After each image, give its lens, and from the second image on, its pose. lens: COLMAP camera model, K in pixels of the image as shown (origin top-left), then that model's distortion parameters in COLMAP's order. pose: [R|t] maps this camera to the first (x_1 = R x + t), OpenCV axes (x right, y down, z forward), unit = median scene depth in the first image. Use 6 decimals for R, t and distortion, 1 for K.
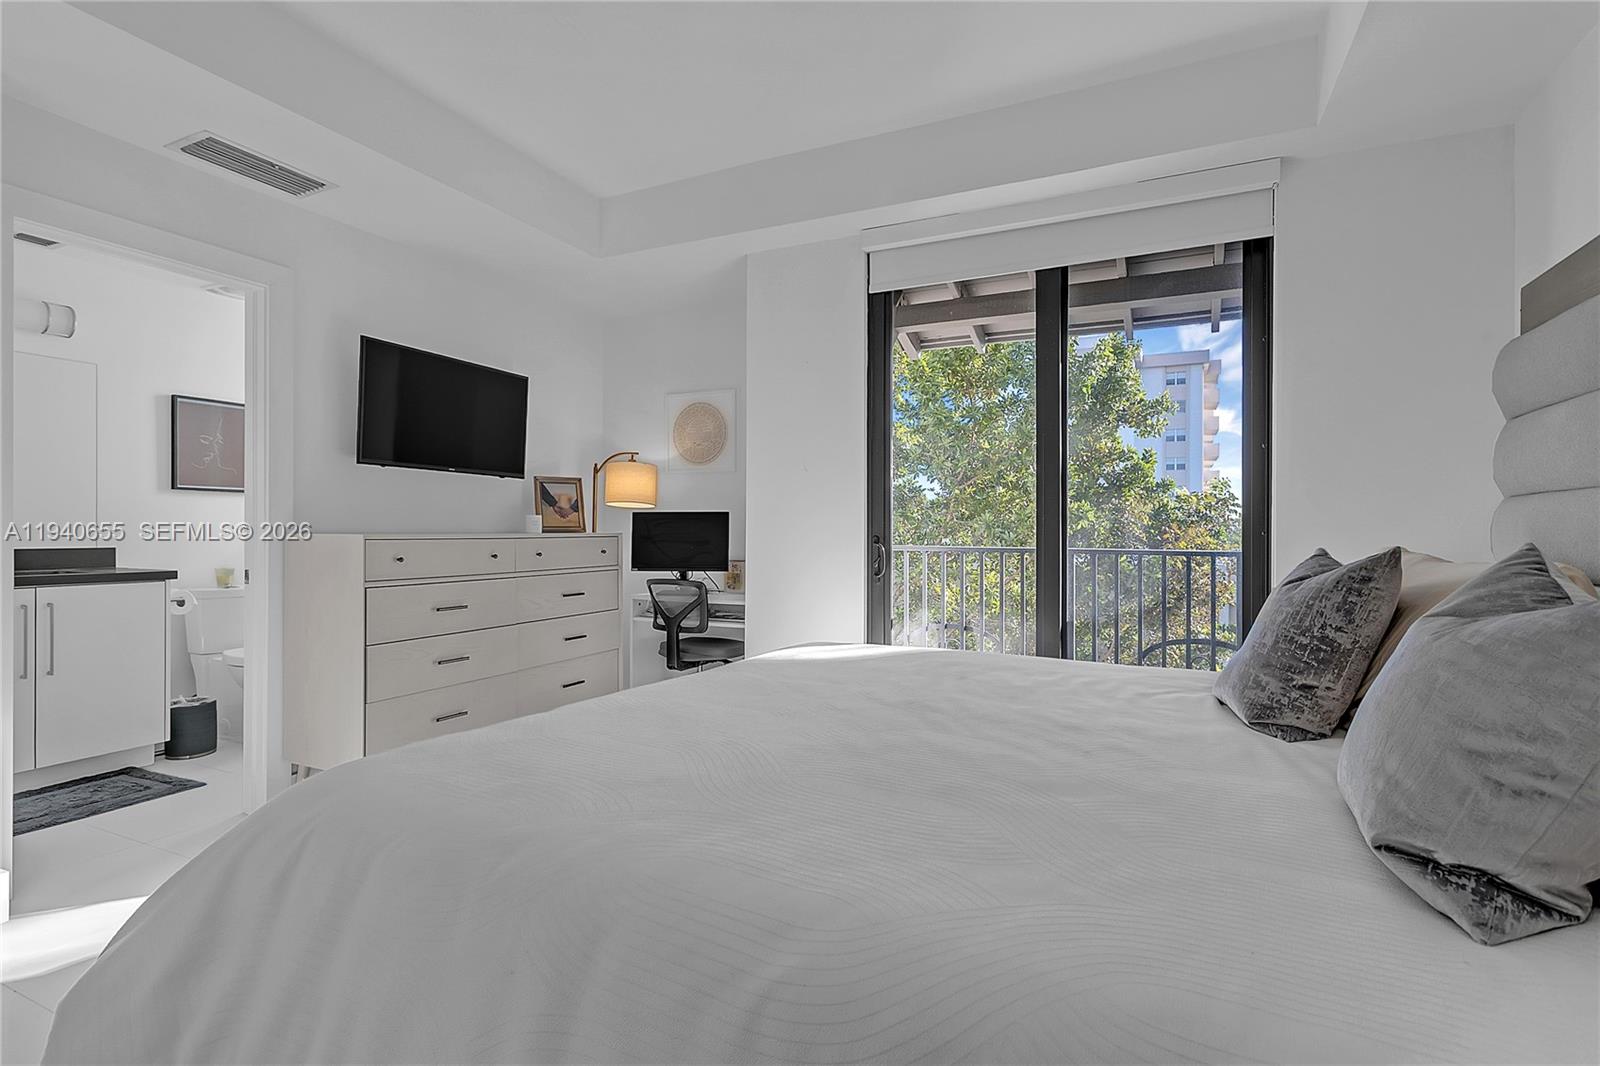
lens RADIAL K [[776.8, 0, 798.2], [0, 776.8, 523.7], [0, 0, 1]] dist [-0.003845, -0.000483]
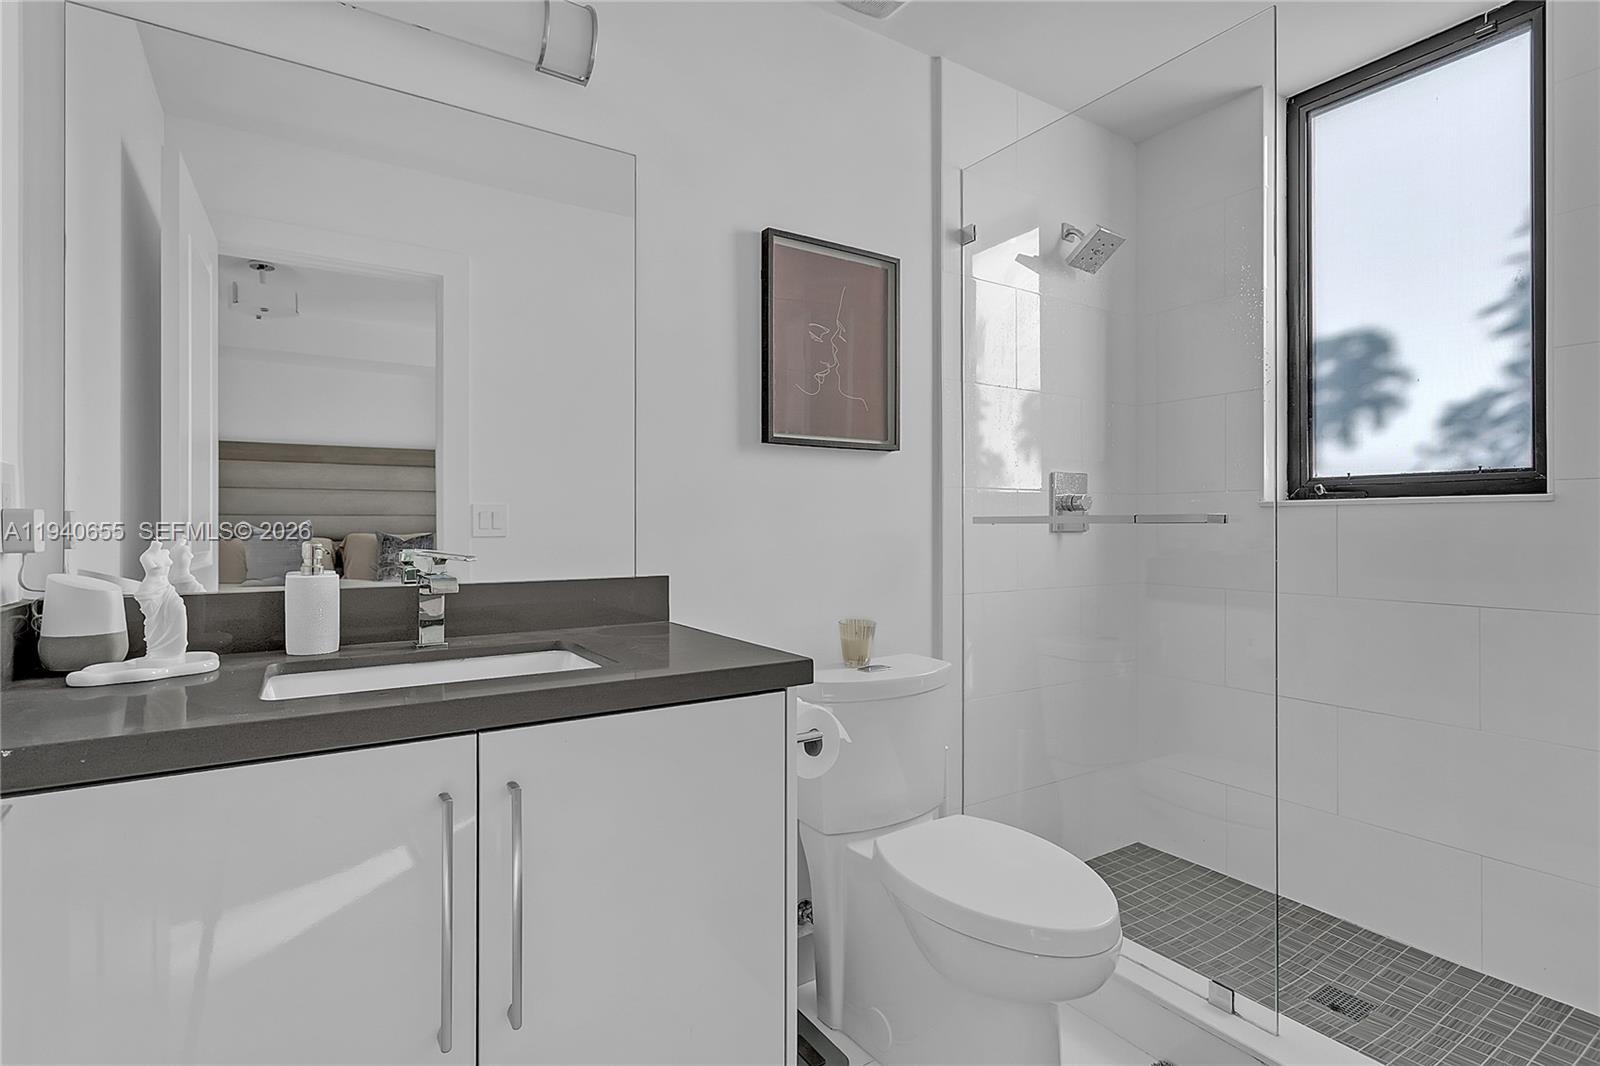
lens RADIAL K [[776.8, 0, 803.0], [0, 776.8, 525.6], [0, 0, 1]] dist [-0.003845, -0.000483]
pose [[0.860951, 0.004822, -0.508664, -0.633054], [0.000338, 0.999949, 0.010053, -0.001079], [0.508687, -0.008827, 0.860906, 0.705222]]
